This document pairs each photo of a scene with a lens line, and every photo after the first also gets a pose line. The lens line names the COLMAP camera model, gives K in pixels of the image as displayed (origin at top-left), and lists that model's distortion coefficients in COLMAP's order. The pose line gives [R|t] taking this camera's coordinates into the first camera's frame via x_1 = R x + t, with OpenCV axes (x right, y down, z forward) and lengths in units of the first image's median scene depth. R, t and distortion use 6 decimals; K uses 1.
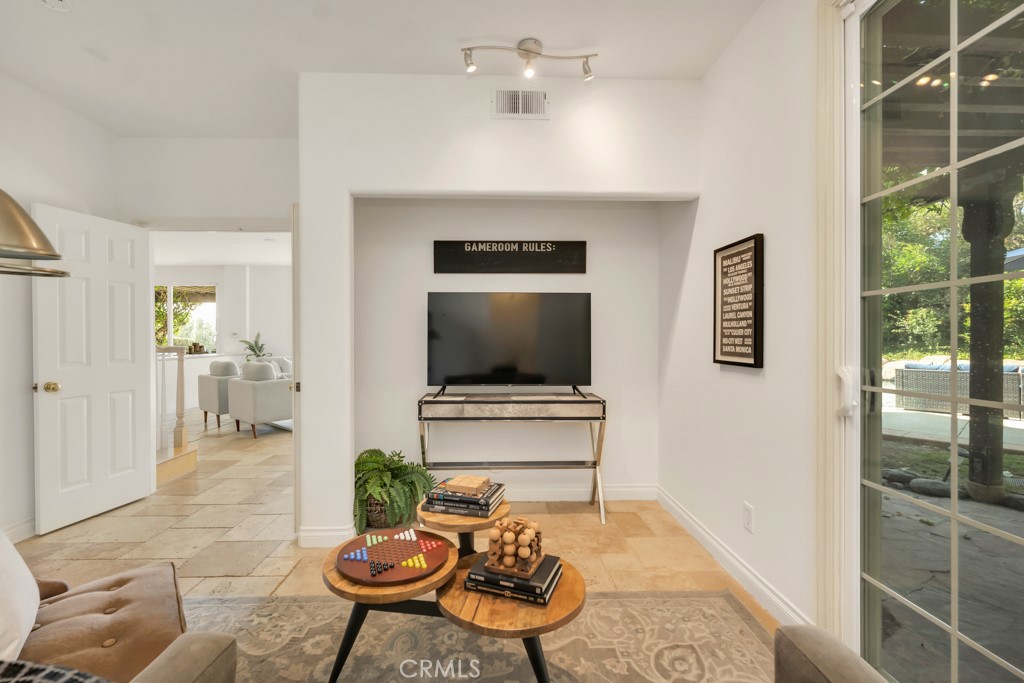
lens RADIAL K [[465.5, 0, 509.1], [0, 465.5, 341.1], [0, 0, 1]] dist [-0.000257, -0.000036]
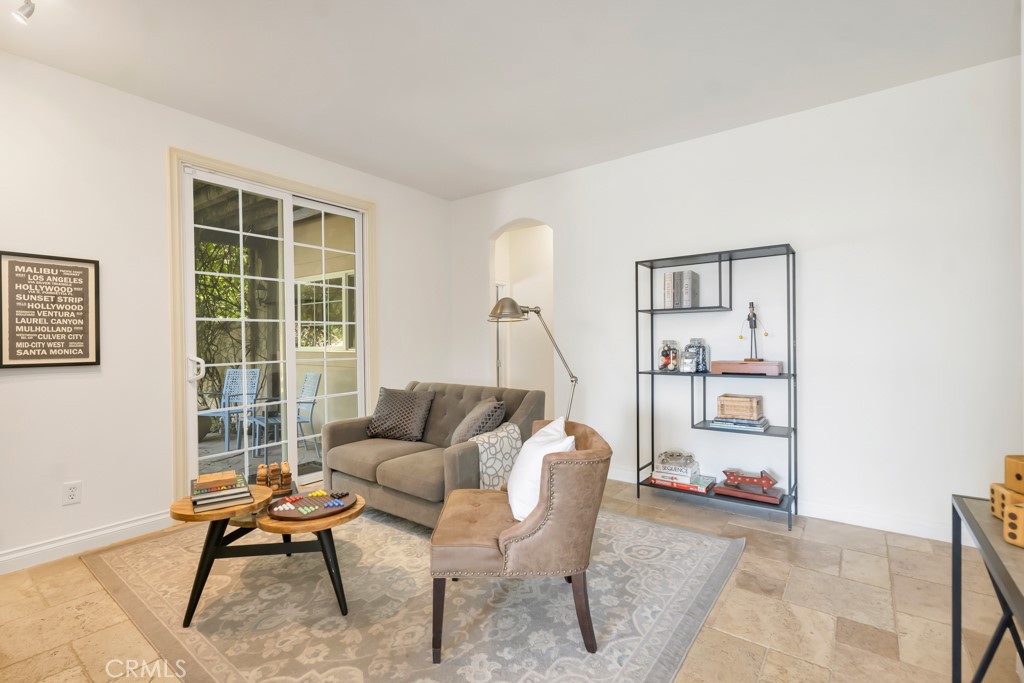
lens RADIAL K [[465.5, 0, 511.6], [0, 465.5, 340.6], [0, 0, 1]] dist [-0.000257, -0.000036]
pose [[-0.777965, 0.000581, 0.628307, -1.114462], [0.010667, 0.999868, 0.012283, -0.012338], [-0.628217, 0.016258, -0.777869, 1.230275]]
